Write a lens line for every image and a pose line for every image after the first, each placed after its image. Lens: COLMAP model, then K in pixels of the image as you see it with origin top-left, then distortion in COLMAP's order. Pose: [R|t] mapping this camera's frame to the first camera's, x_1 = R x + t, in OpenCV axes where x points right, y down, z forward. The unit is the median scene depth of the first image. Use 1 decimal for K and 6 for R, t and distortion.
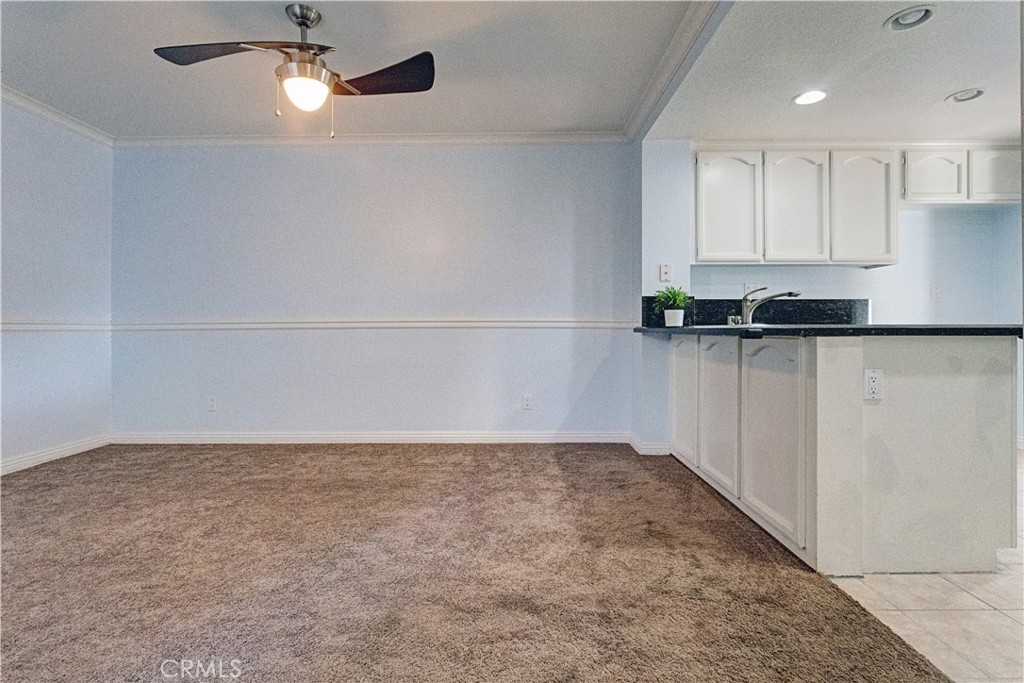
lens RADIAL K [[506.4, 0, 512.7], [0, 506.4, 328.9], [0, 0, 1]] dist [0.000223, 0.000236]
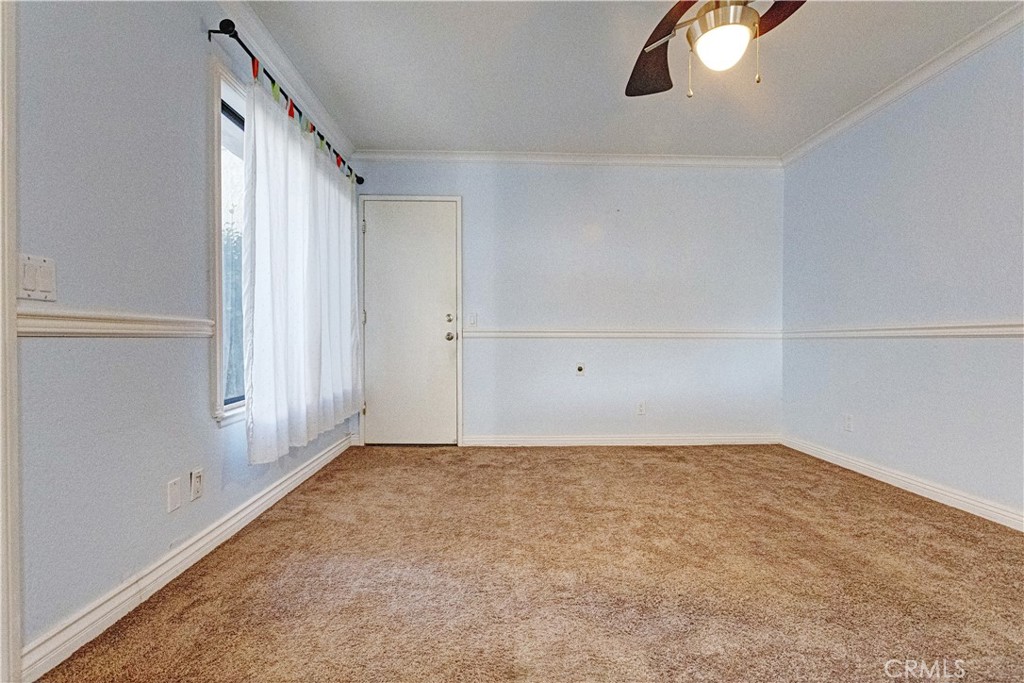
lens RADIAL K [[502.7, 0, 514.8], [0, 502.7, 344.5], [0, 0, 1]] dist [-0.000378, 0.001002]
pose [[0.033751, 0.012339, -0.999354, 0.389537], [0.000869, 0.999923, 0.012375, 0.003732], [0.999430, -0.001286, 0.033738, 0.622501]]
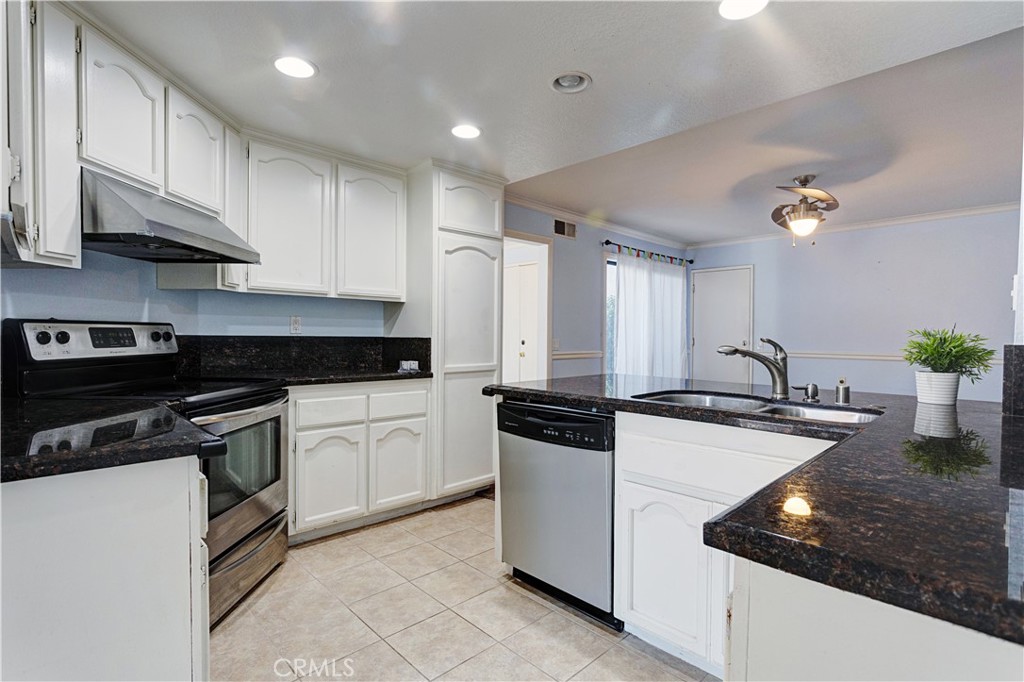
lens RADIAL K [[502.7, 0, 514.8], [0, 502.7, 344.0], [0, 0, 1]] dist [-0.000378, 0.001002]
pose [[-0.709463, 0.009110, -0.704684, 1.410387], [-0.003688, 0.999855, 0.016638, -0.096289], [0.704733, 0.014403, -0.709326, 1.480011]]
